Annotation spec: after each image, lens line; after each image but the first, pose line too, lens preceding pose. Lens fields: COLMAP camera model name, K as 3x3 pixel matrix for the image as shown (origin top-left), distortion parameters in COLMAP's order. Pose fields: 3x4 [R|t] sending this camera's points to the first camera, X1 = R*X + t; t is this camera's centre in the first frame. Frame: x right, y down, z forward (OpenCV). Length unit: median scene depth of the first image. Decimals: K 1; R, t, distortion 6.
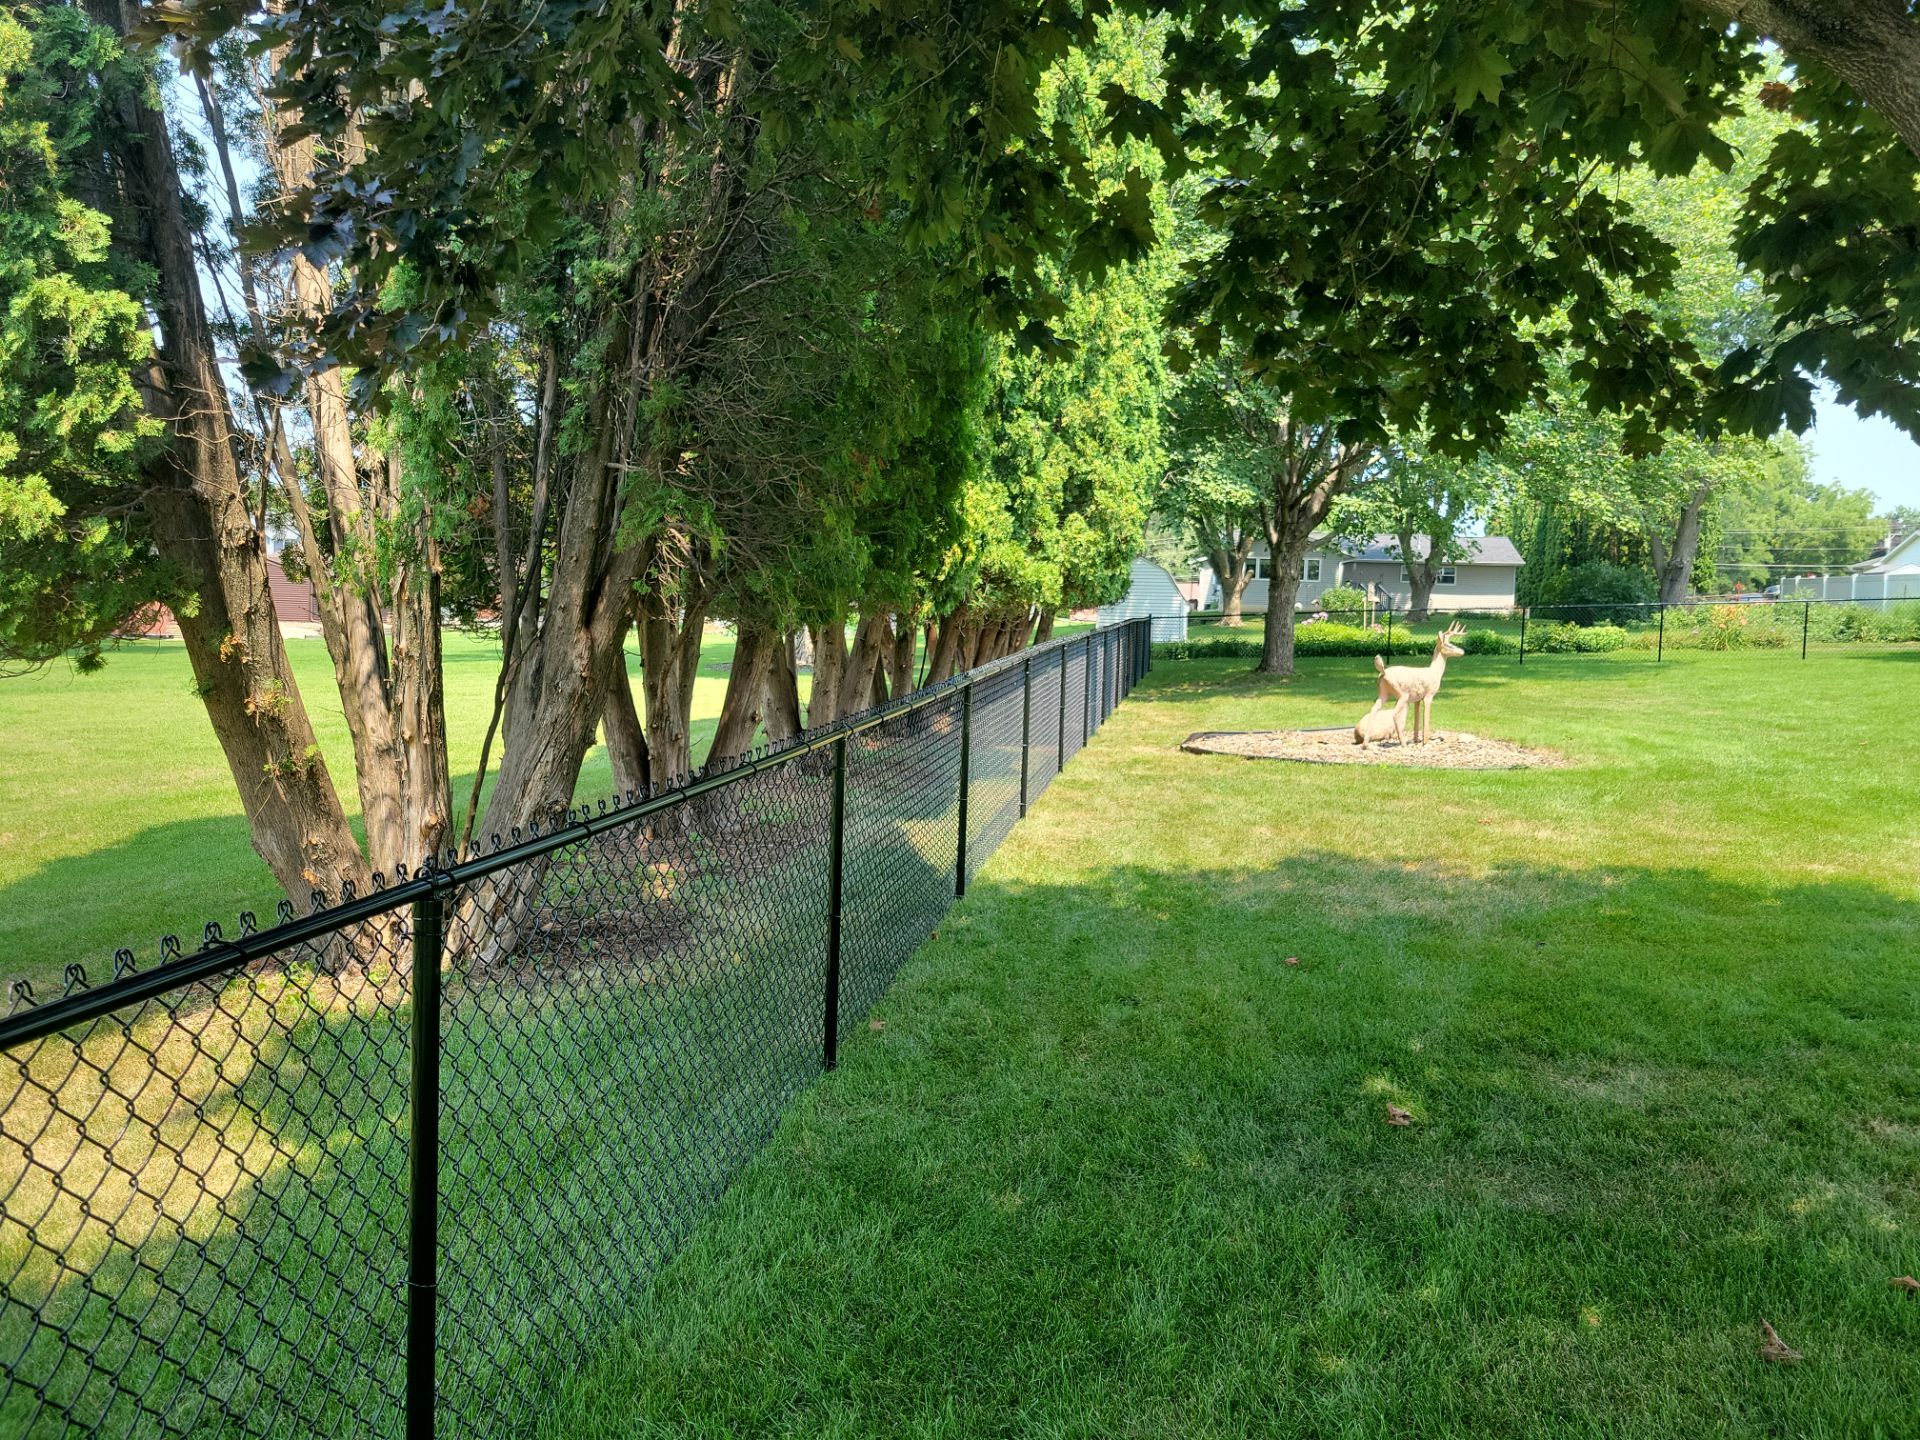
lens RADIAL K [[1447.4, 0, 963.0], [0, 1447.4, 720.7], [0, 0, 1]] dist [0.048131, -0.026190]
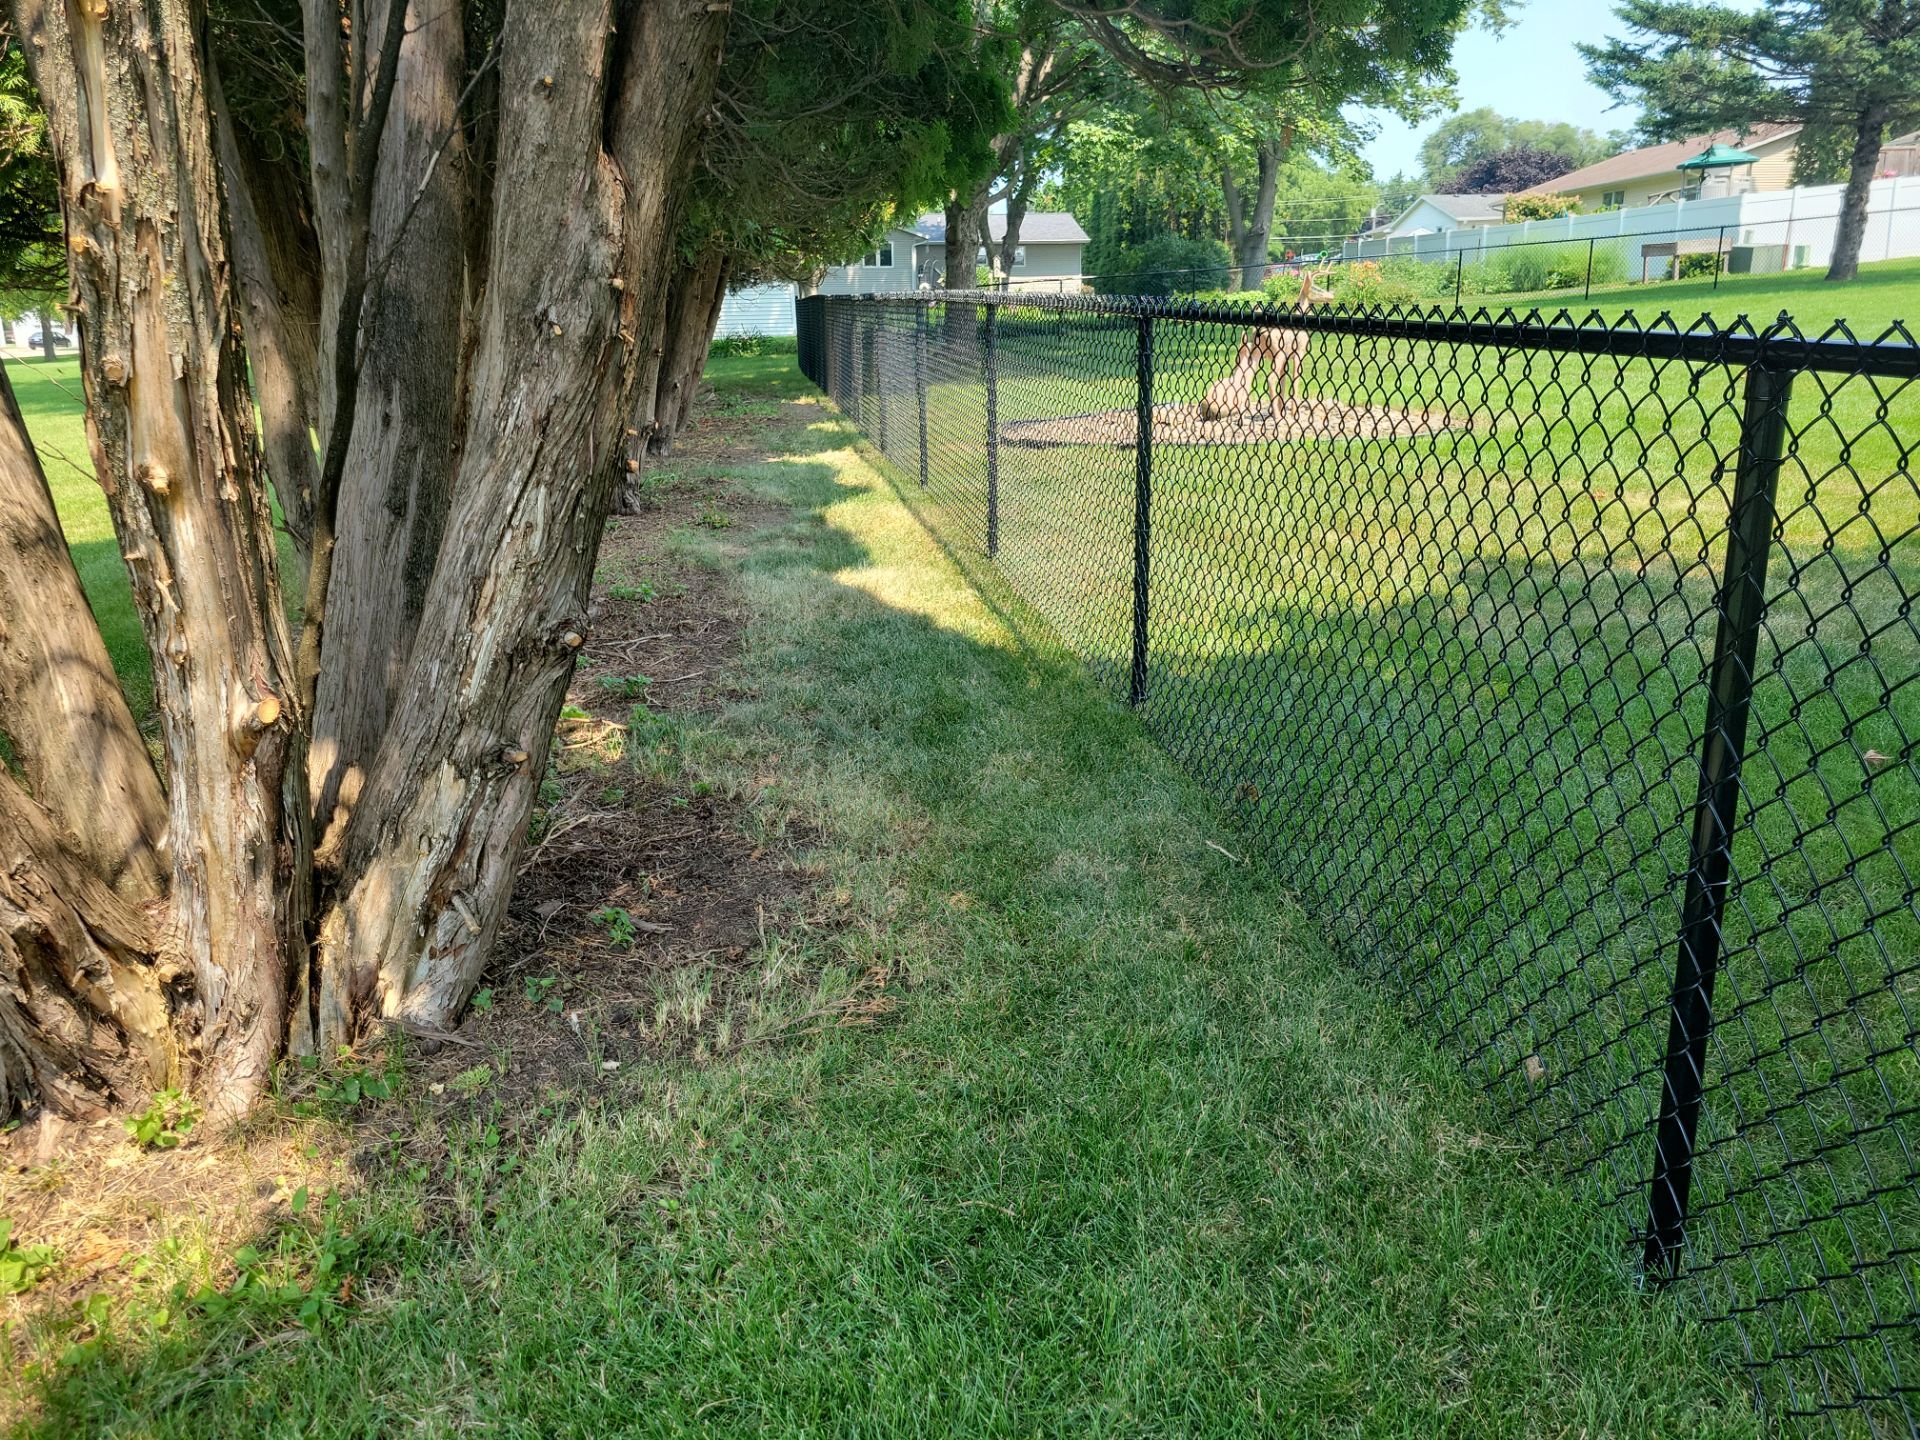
lens RADIAL K [[1447.4, 0, 946.7], [0, 1447.4, 738.5], [0, 0, 1]] dist [0.048131, -0.026190]
pose [[0.952121, -0.129340, 0.277015, -0.058897], [0.069446, 0.973912, 0.216036, 0.001492], [-0.297731, -0.186455, 0.936264, 0.117411]]
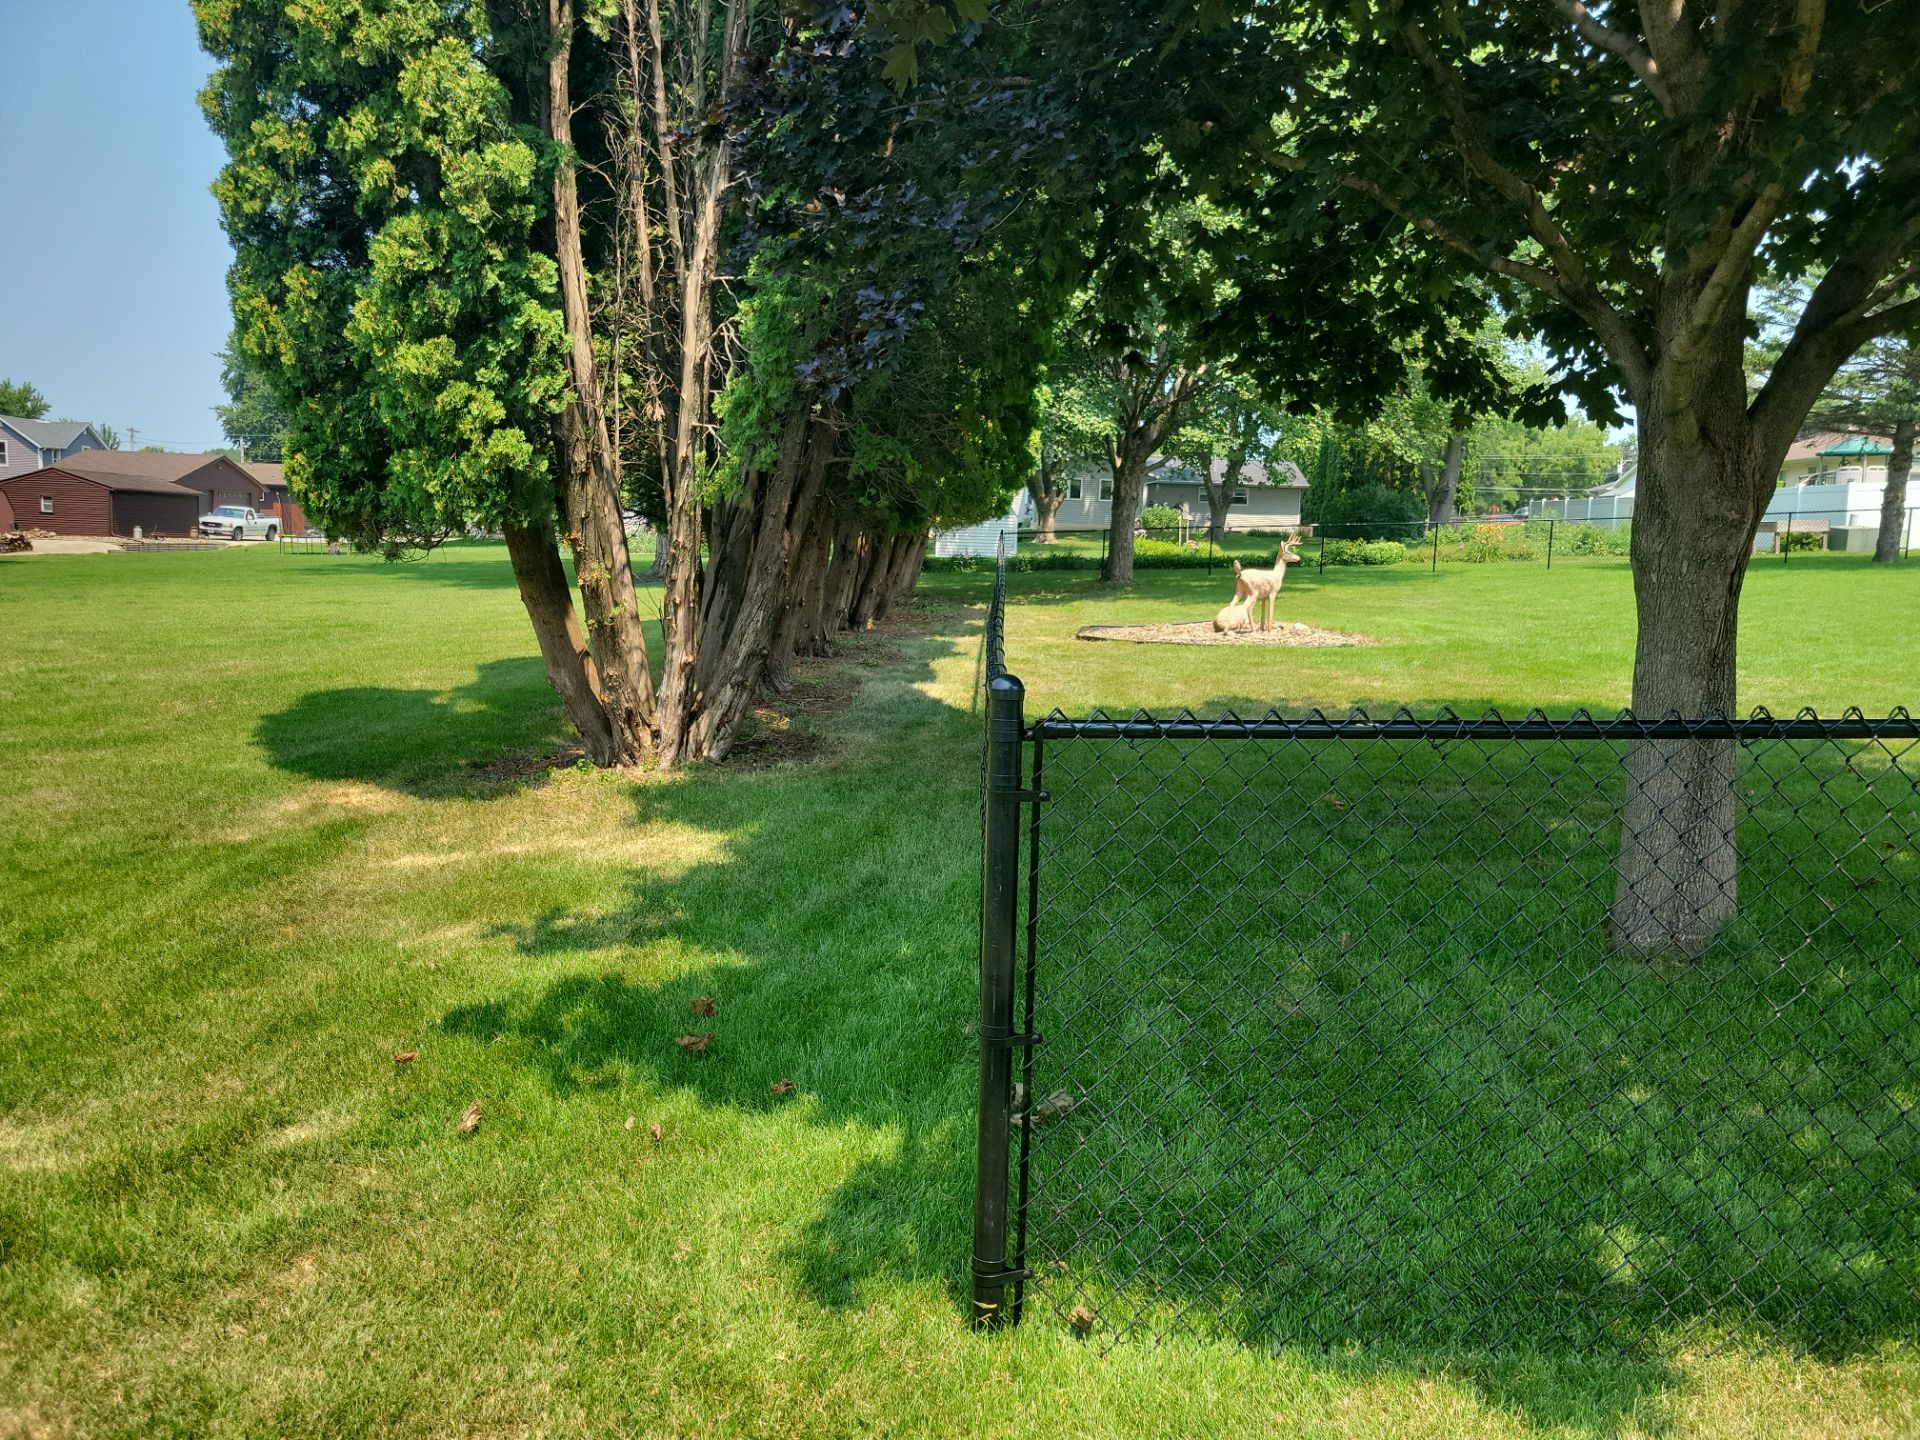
lens RADIAL K [[1447.4, 0, 963.0], [0, 1447.4, 723.2], [0, 0, 1]] dist [0.048131, -0.026190]
pose [[0.990041, -0.015414, 0.139932, -0.057329], [0.007382, 0.998305, 0.057737, 0.009782], [-0.140585, -0.056129, 0.988476, -0.098363]]
